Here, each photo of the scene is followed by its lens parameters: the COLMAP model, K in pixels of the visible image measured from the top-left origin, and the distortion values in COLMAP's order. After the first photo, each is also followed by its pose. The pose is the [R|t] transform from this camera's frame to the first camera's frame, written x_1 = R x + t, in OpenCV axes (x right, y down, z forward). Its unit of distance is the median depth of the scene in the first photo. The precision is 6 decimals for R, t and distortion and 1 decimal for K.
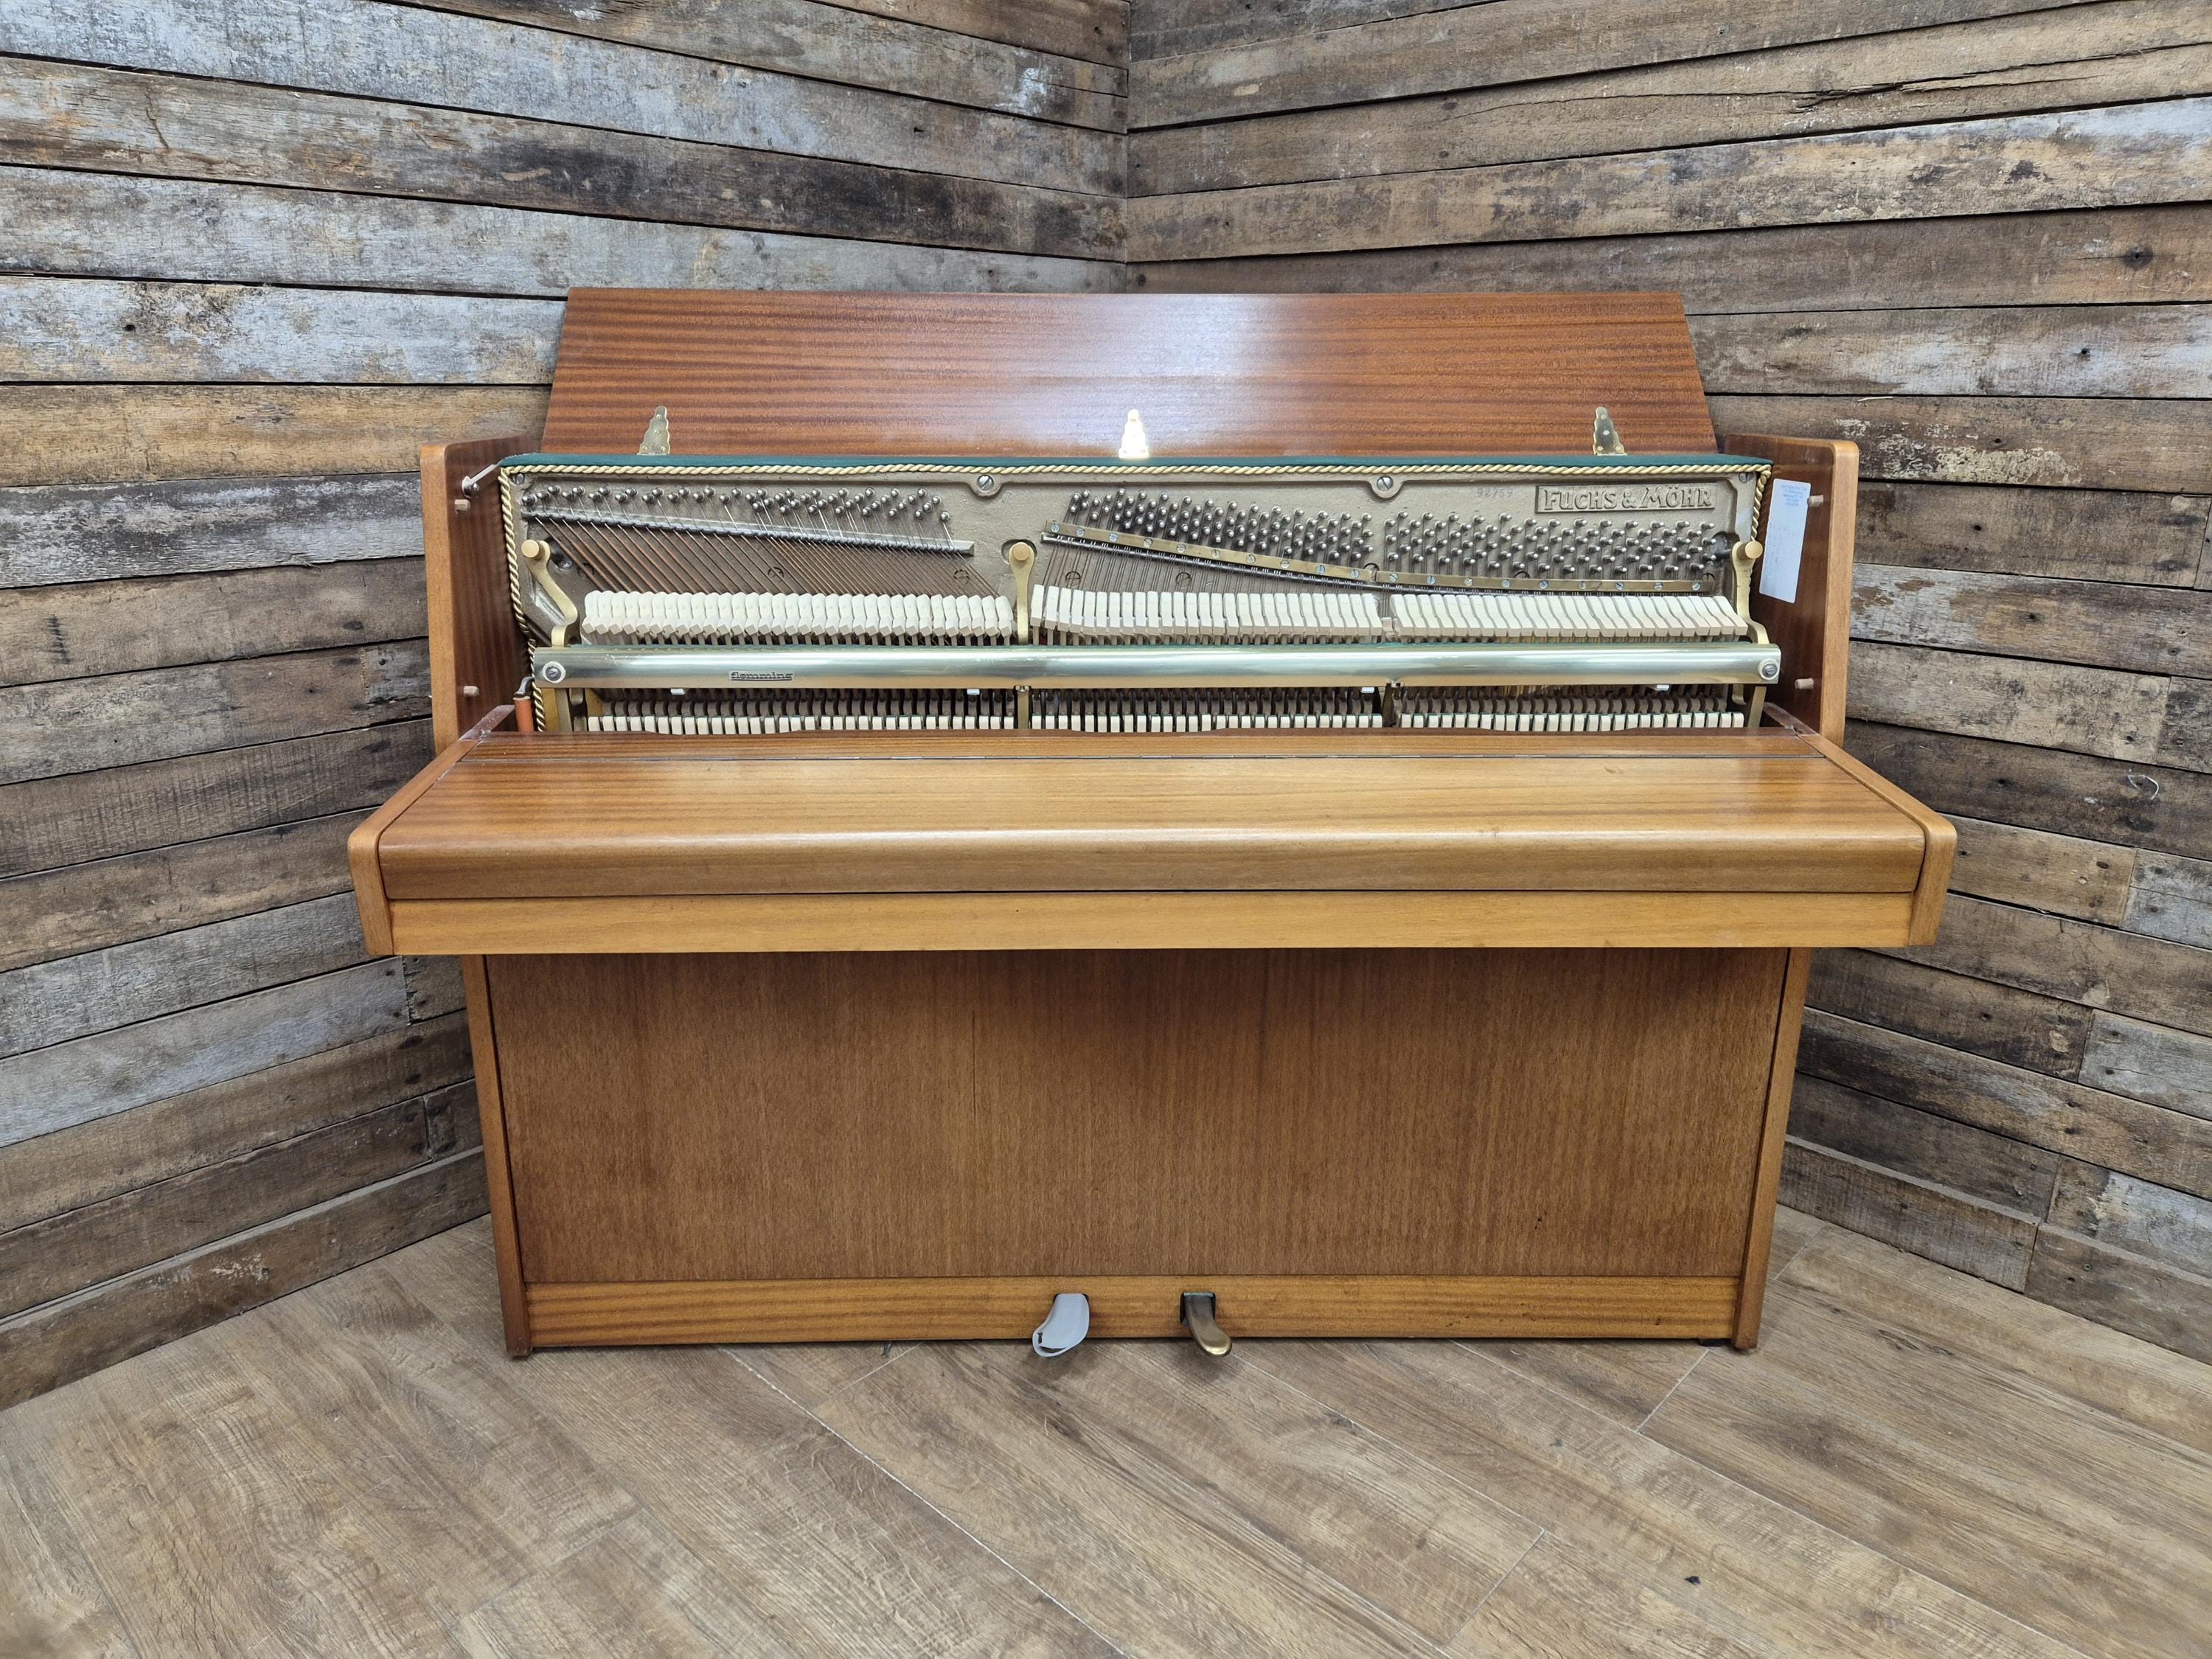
lens RADIAL K [[1472.7, 0, 1089.4], [0, 1472.7, 806.5], [0, 0, 1]] dist [0.077062, -0.055054]
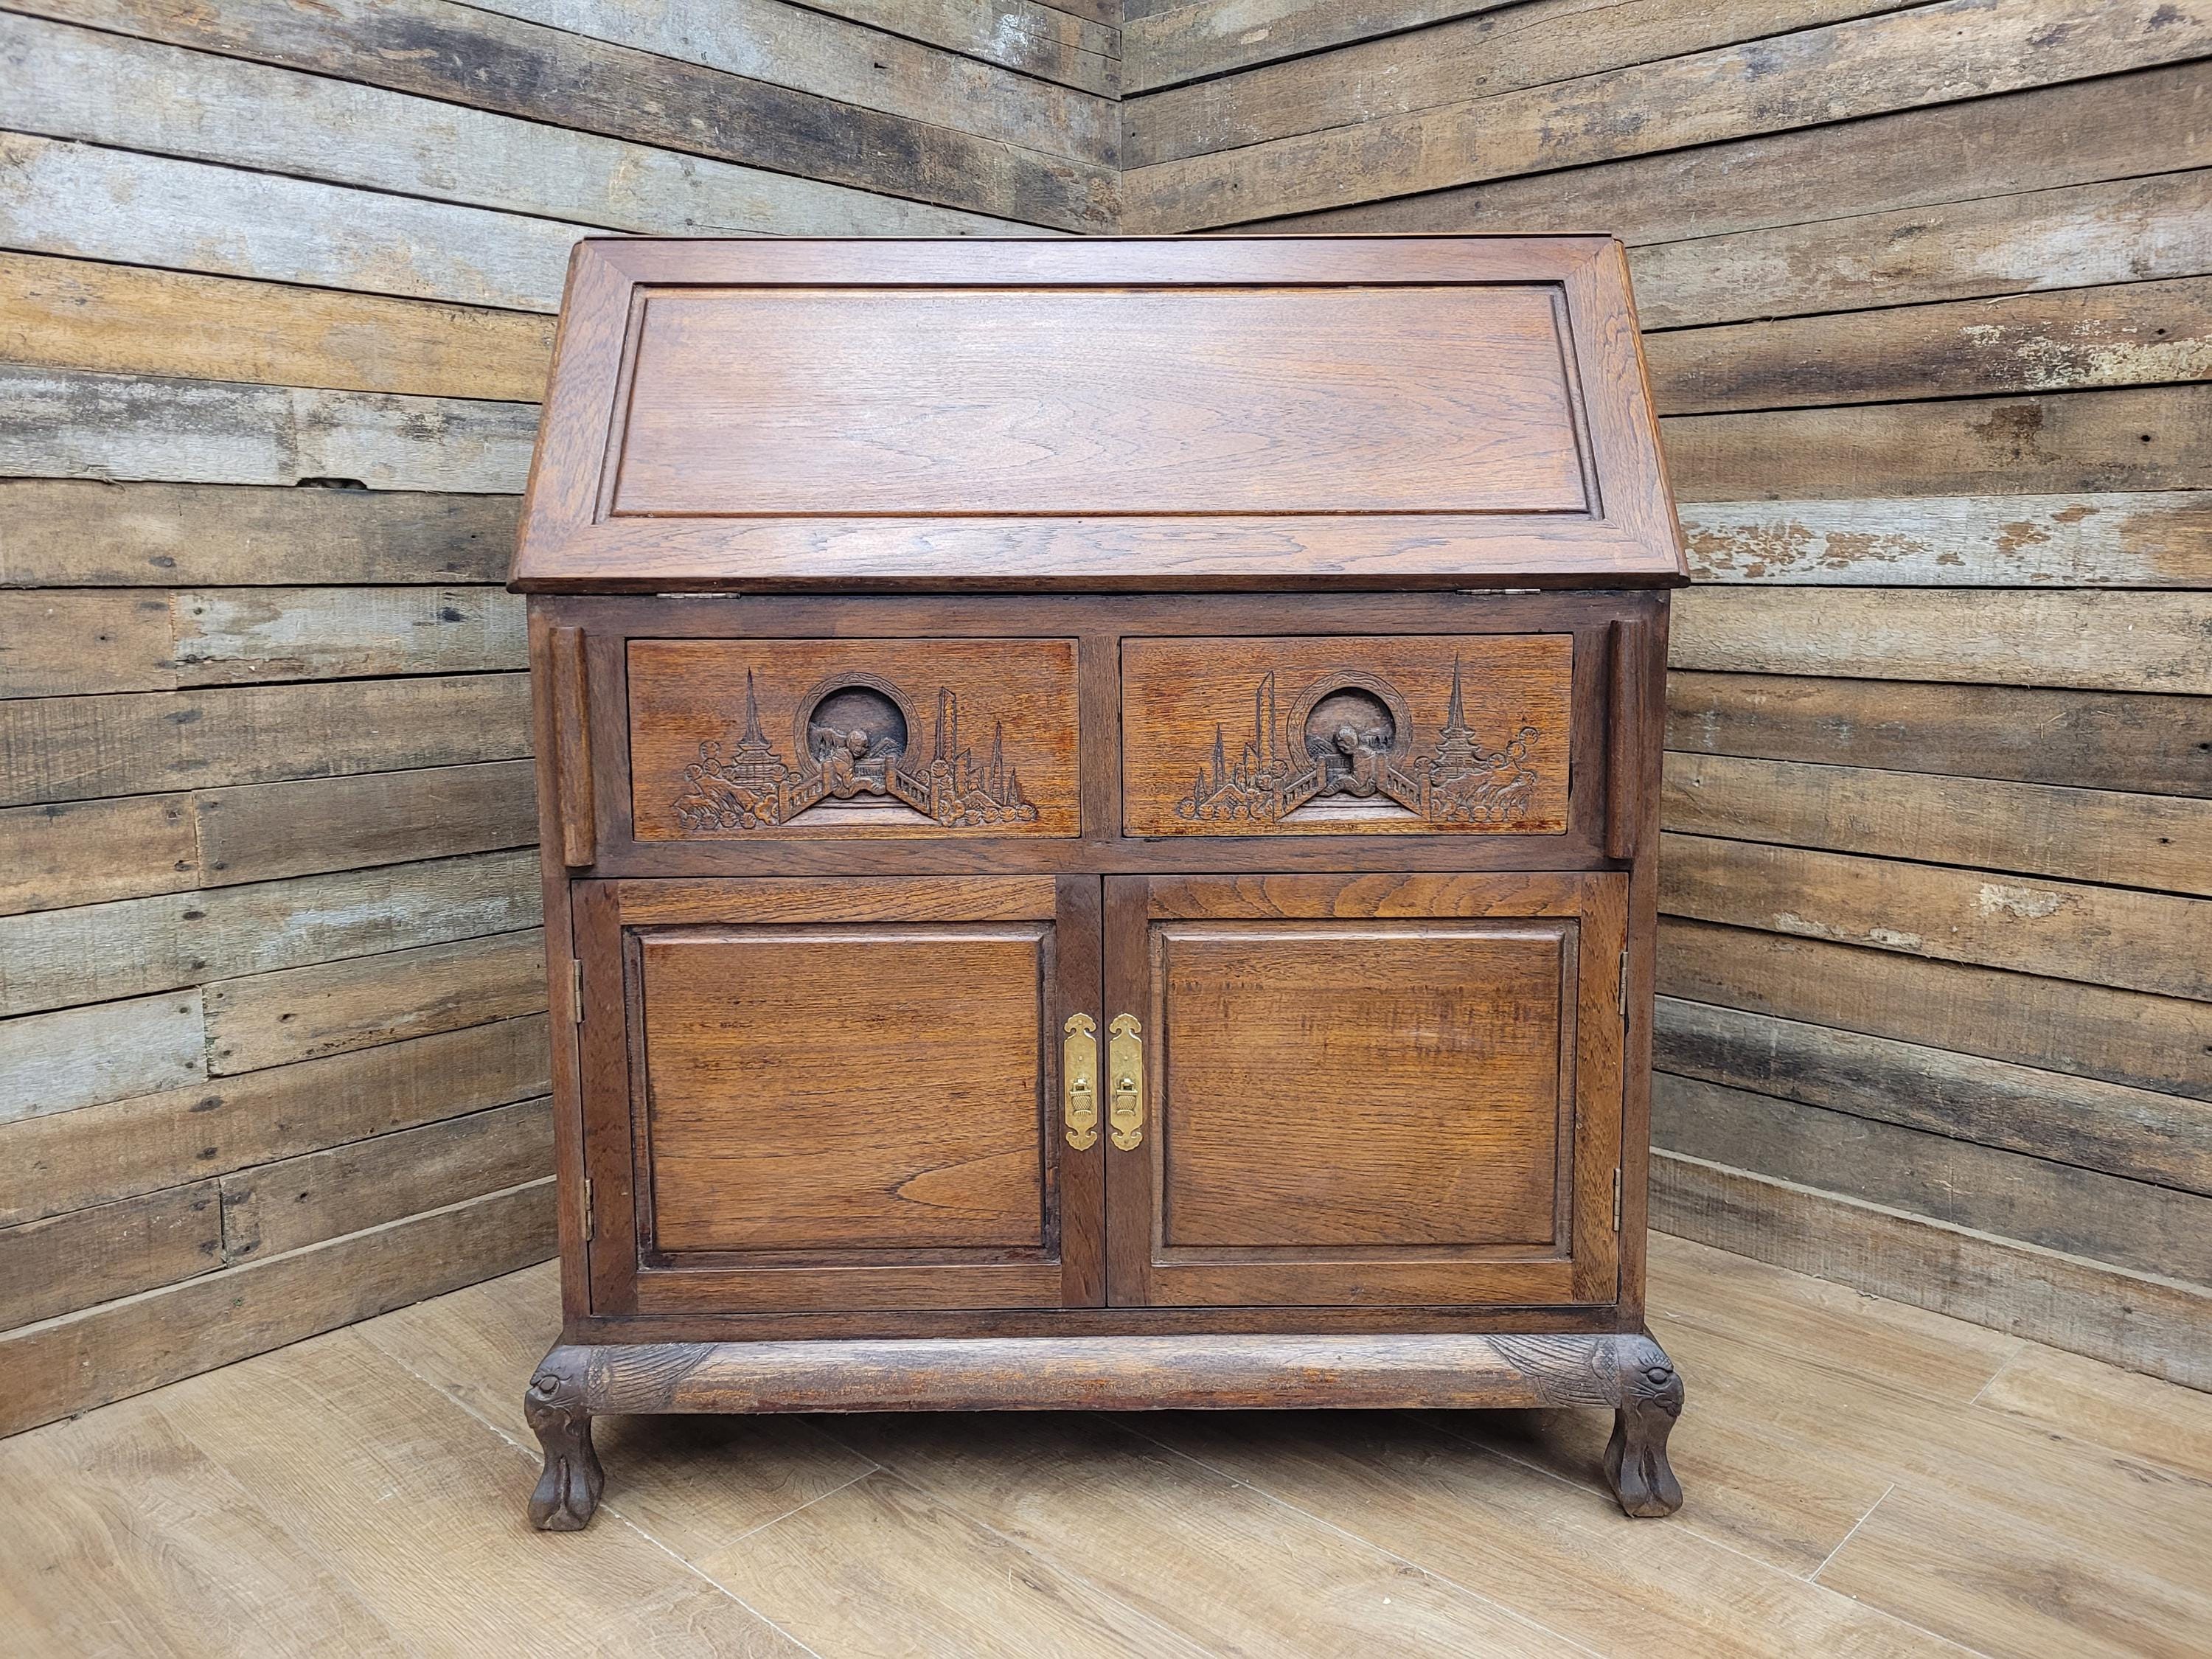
lens RADIAL K [[1657.2, 0, 1106.7], [0, 1657.2, 798.8], [0, 0, 1]] dist [0.065736, -0.044995]
pose [[0.999981, -0.005604, 0.002556, 0.017074], [0.005909, 0.989898, -0.141657, 0.138290], [-0.001736, 0.141670, 0.989912, 0.111774]]
